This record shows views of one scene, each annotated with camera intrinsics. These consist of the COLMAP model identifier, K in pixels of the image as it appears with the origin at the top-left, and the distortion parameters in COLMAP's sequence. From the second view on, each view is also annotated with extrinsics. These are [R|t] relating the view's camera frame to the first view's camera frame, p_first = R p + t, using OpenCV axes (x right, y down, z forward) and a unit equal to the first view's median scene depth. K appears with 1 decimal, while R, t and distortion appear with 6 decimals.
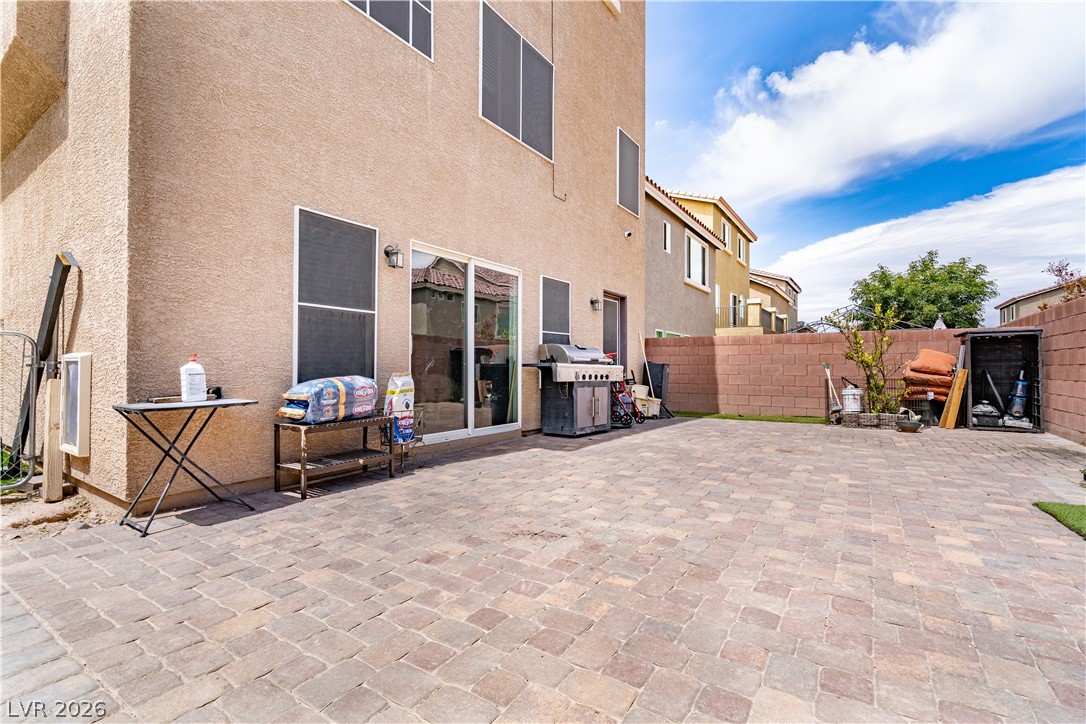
lens RADIAL K [[494.1, 0, 542.9], [0, 494.1, 361.4], [0, 0, 1]] dist [0.002384, 0.001021]
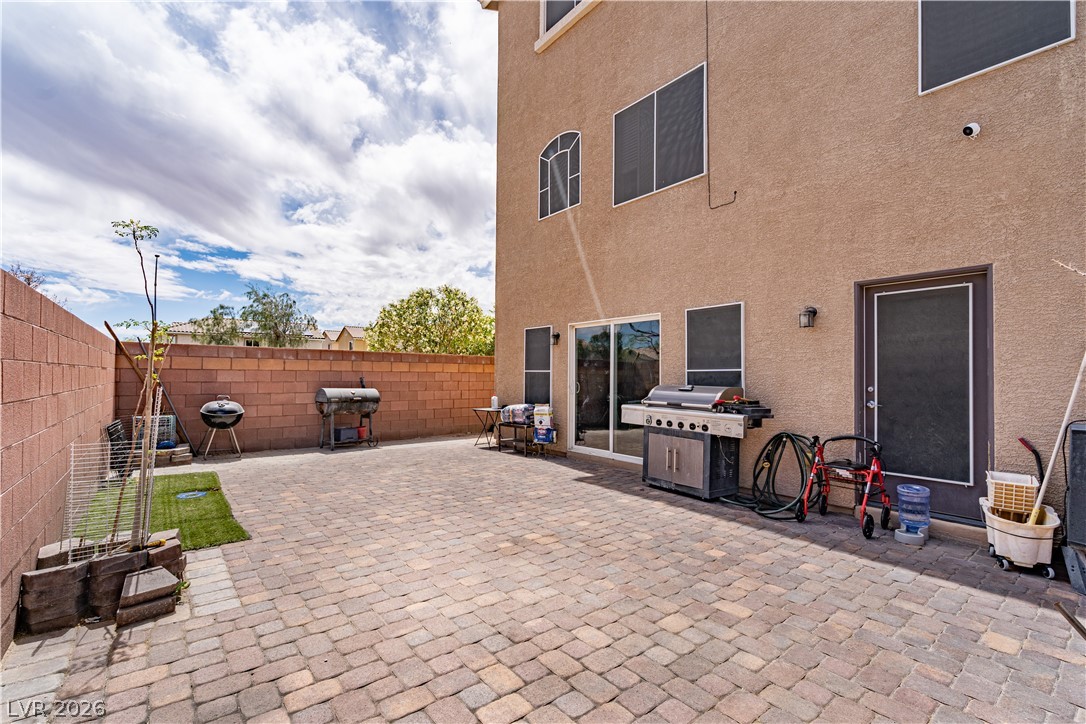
lens RADIAL K [[494.1, 0, 543.7], [0, 494.1, 366.6], [0, 0, 1]] dist [0.002384, 0.001021]
pose [[-0.303605, -0.022266, -0.952538, 0.994434], [0.006286, 0.999658, -0.025371, -0.047903], [0.952777, -0.013690, -0.303361, 1.067151]]
